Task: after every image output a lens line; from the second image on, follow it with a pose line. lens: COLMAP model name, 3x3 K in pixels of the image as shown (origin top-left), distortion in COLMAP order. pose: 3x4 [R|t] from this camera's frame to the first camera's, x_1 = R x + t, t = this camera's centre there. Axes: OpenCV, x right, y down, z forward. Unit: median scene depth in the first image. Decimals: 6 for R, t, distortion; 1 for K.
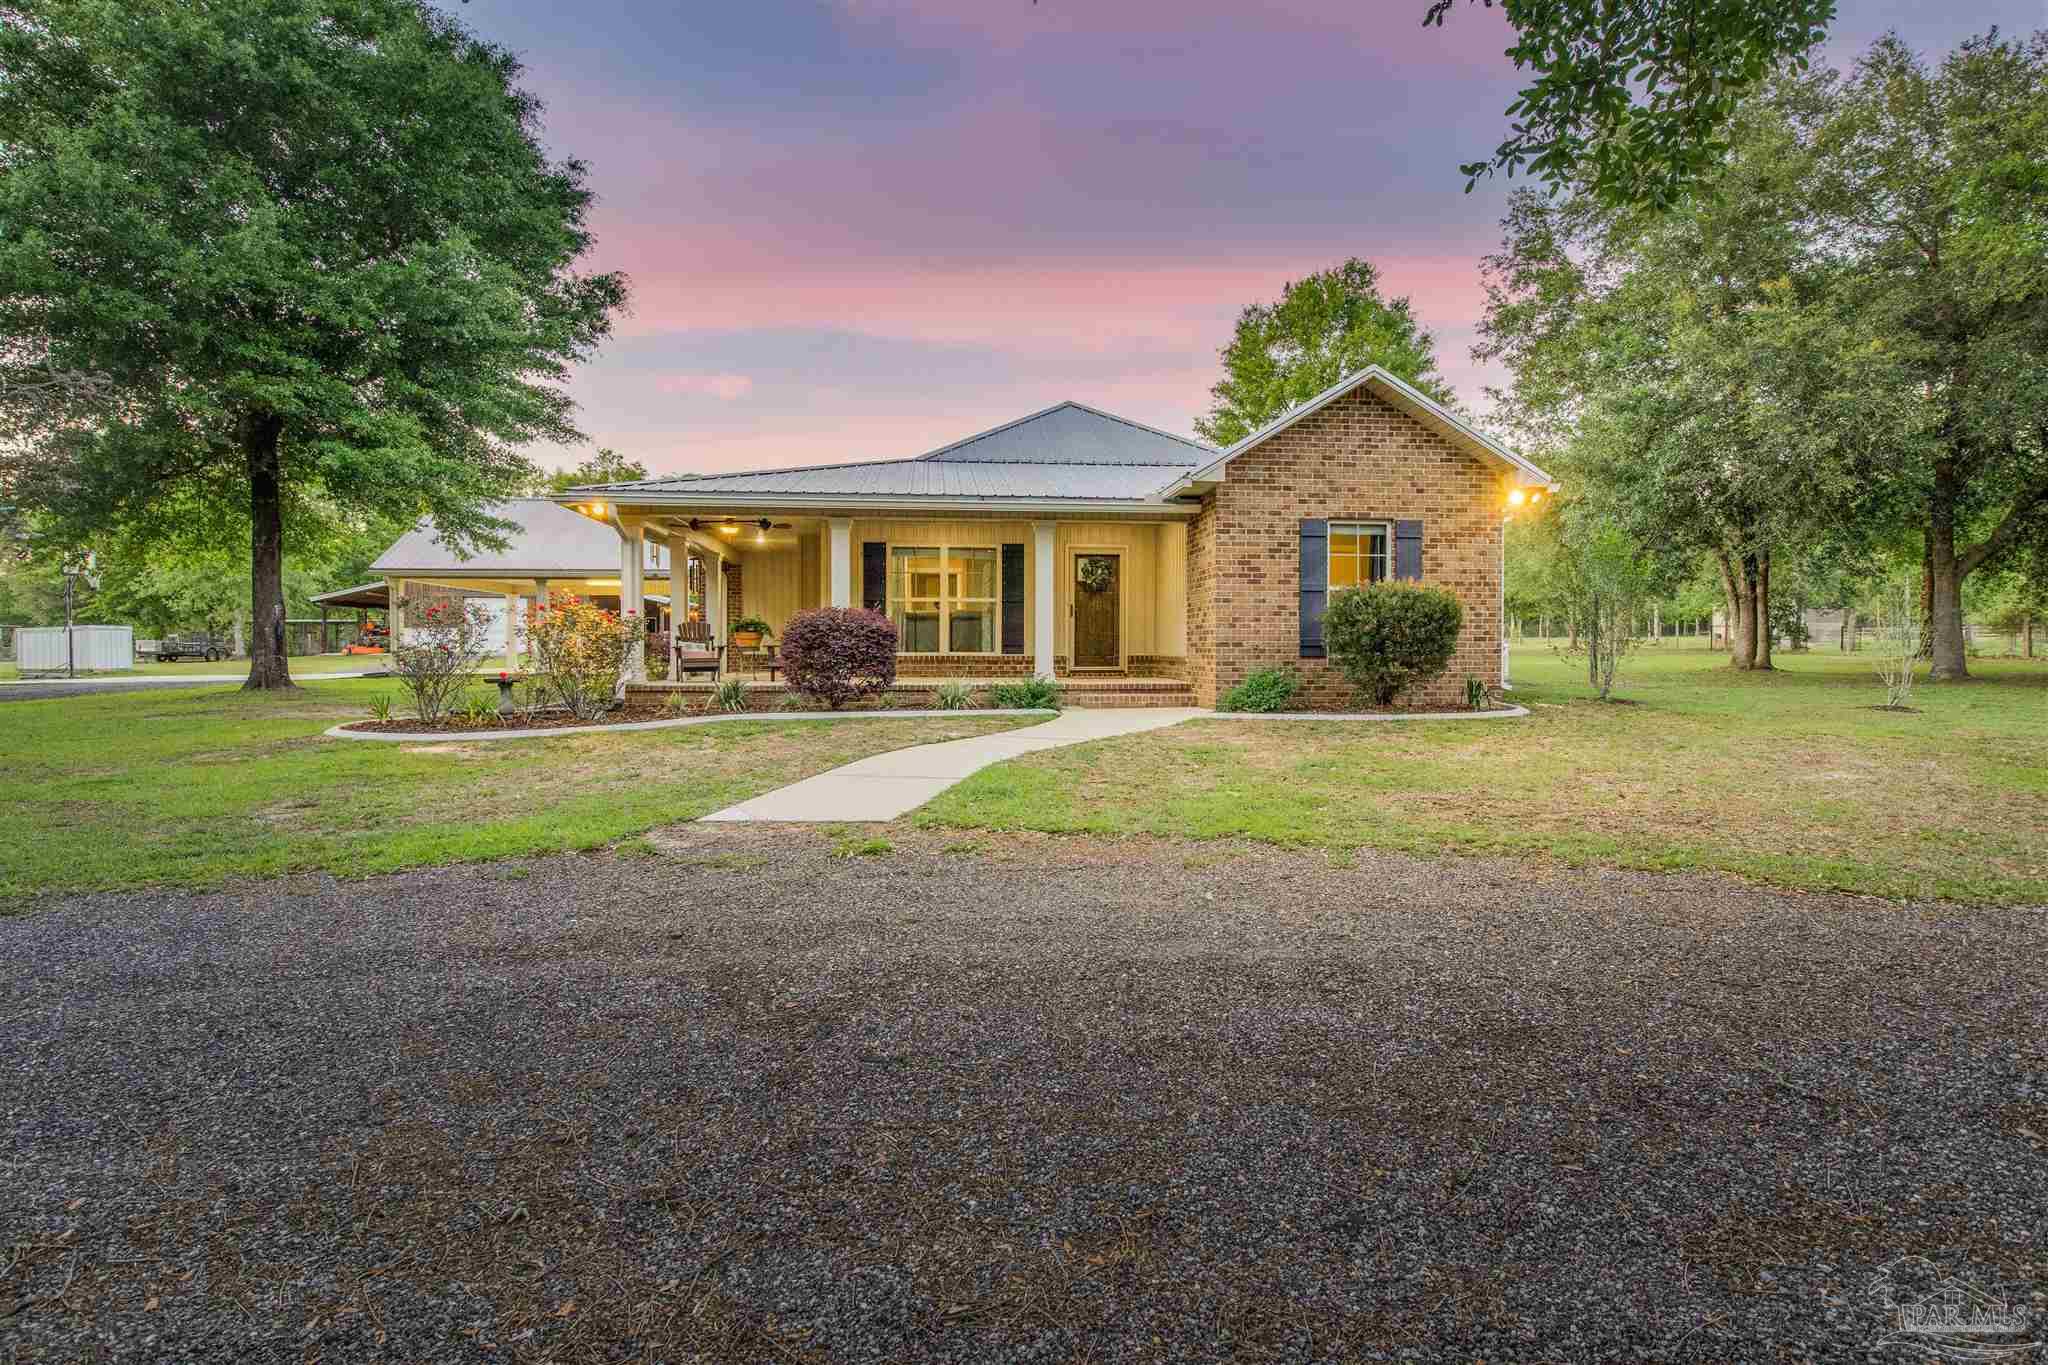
lens RADIAL K [[1045.6, 0, 1016.9], [0, 1045.6, 674.8], [0, 0, 1]] dist [-0.002439, 0.000548]
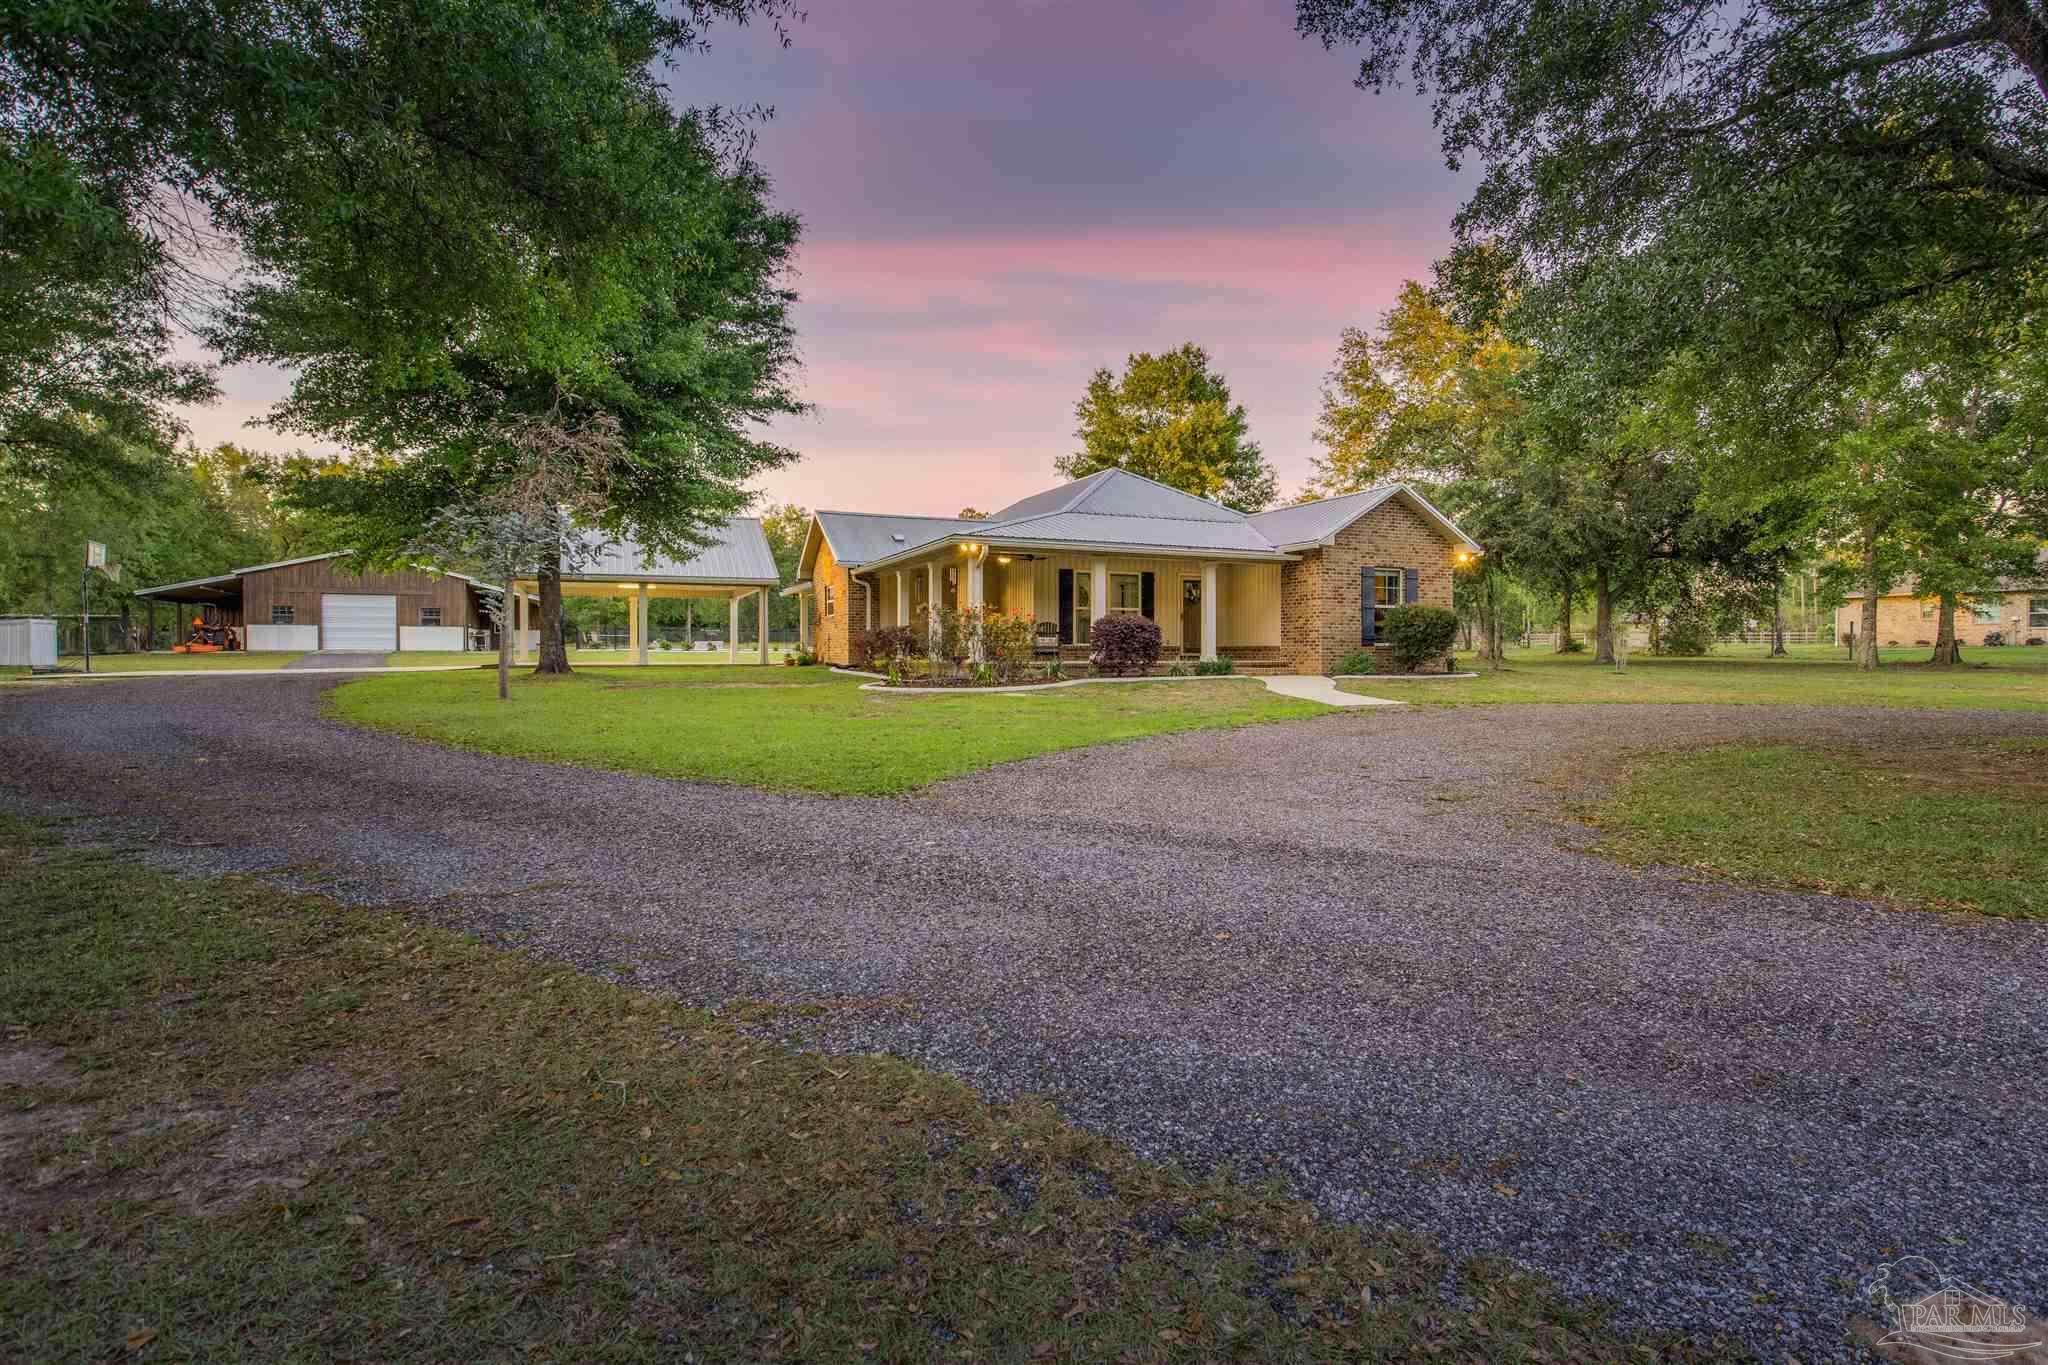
lens RADIAL K [[1045.6, 0, 1031.4], [0, 1045.6, 682.1], [0, 0, 1]] dist [-0.002439, 0.000548]
pose [[0.951896, -0.006918, 0.306344, -0.635906], [0.006213, 0.999975, 0.003275, 0.028307], [-0.306359, -0.001214, 0.951915, -0.399259]]
